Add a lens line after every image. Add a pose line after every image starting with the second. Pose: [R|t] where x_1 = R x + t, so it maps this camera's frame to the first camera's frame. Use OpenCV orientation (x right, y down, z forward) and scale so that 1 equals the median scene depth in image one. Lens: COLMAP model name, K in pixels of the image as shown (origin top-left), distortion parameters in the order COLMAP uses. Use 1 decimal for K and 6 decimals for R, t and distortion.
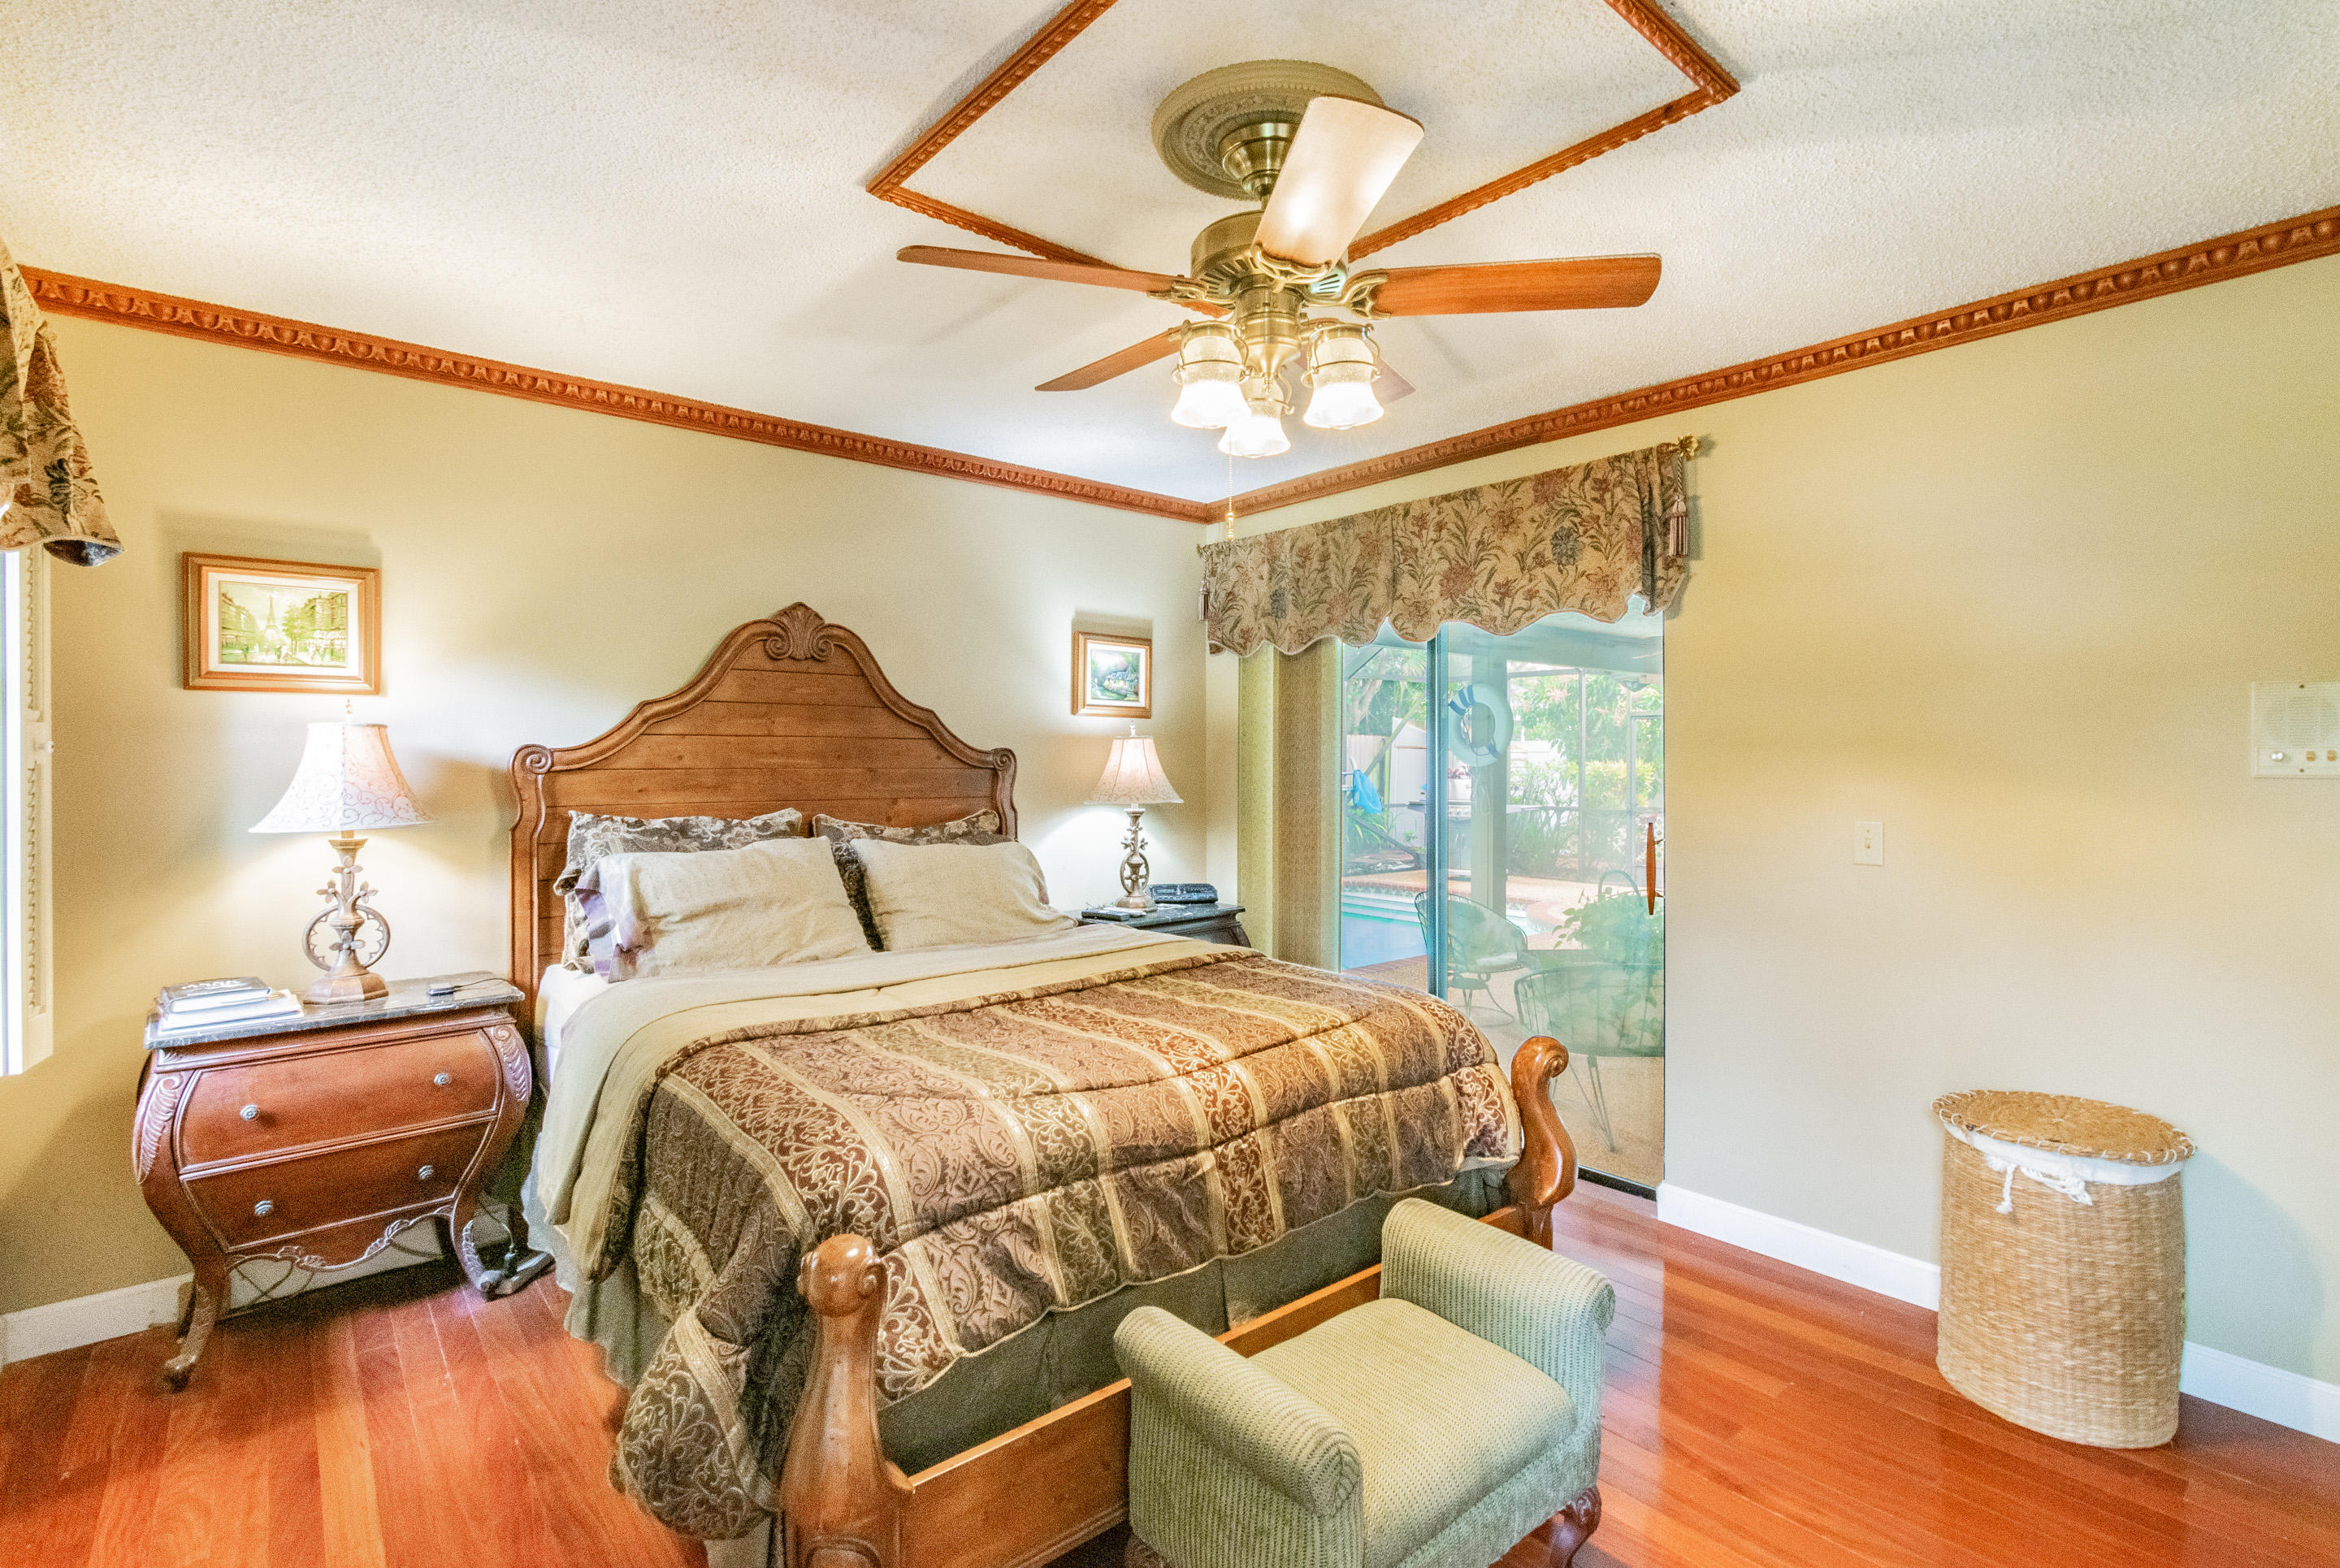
lens RADIAL K [[1128.9, 0, 1177.5], [0, 1128.9, 775.7], [0, 0, 1]] dist [0.014991, 0.000066]
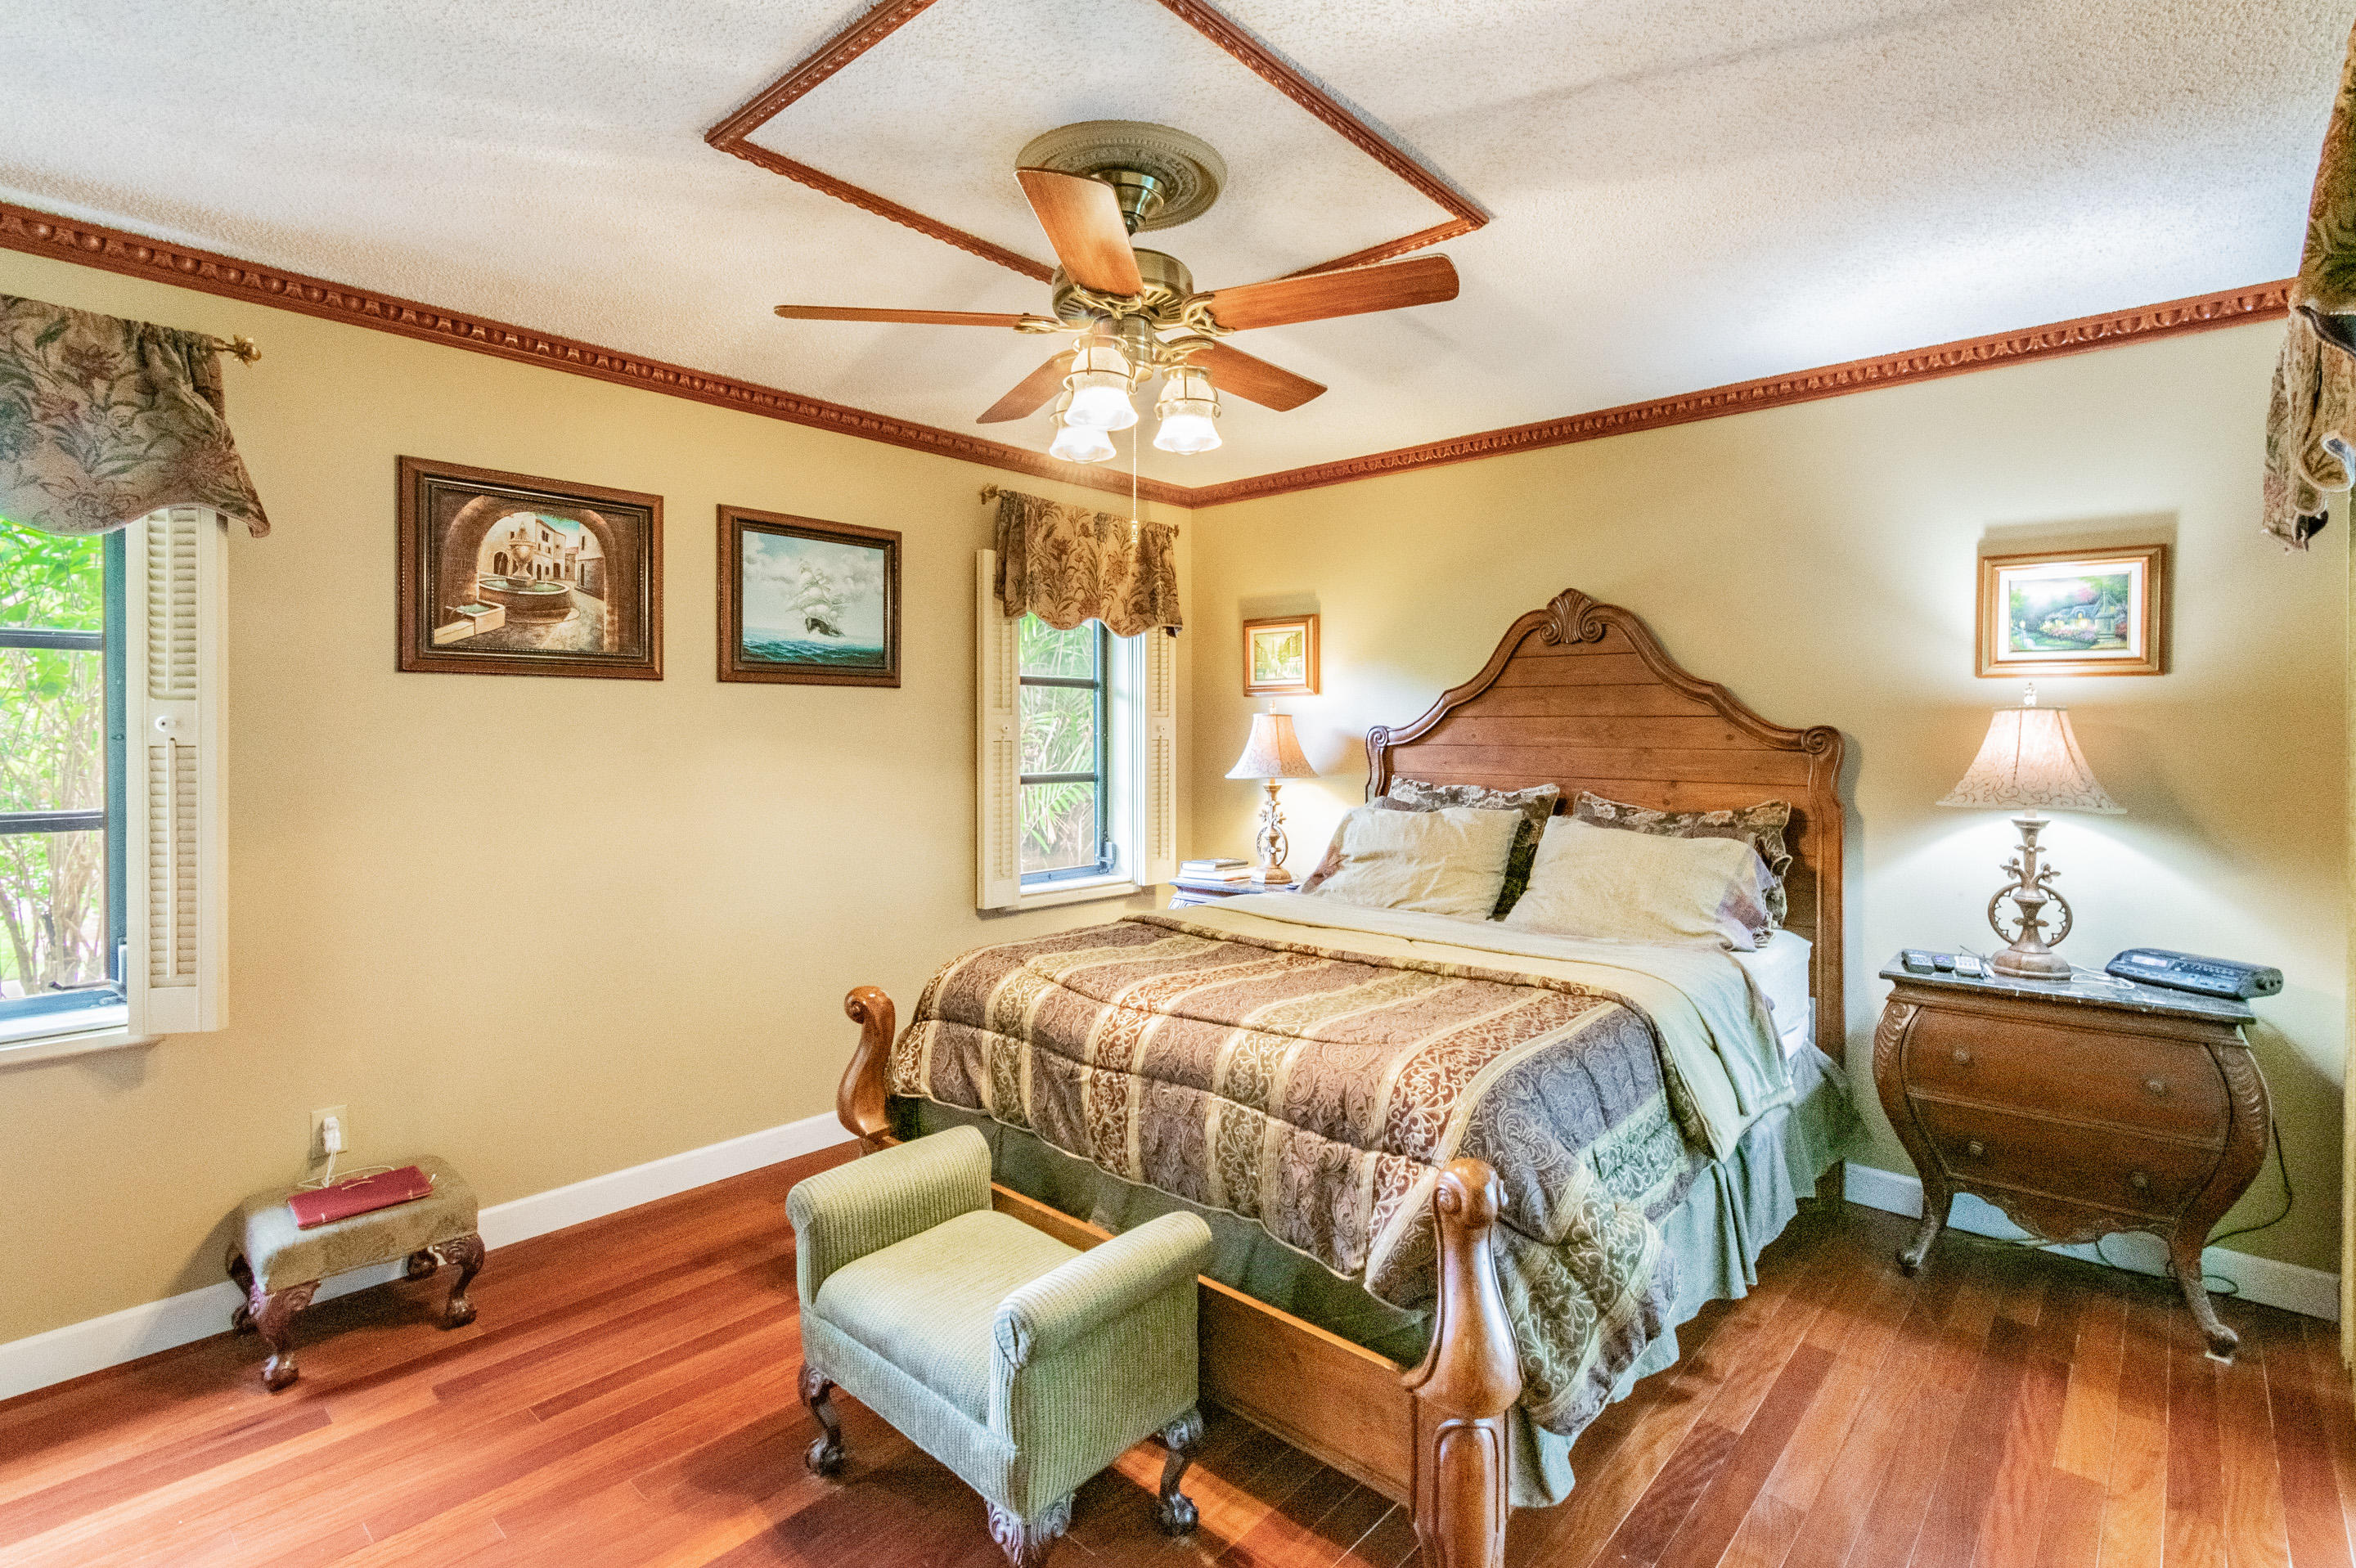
lens RADIAL K [[1122.4, 0, 1190.9], [0, 1122.4, 766.9], [0, 0, 1]] dist [-0.001834, -0.000496]
pose [[0.120194, 0.029909, -0.992300, 0.710377], [-0.020732, 0.999404, 0.027612, -0.009985], [0.992534, 0.017253, 0.120743, 0.569305]]
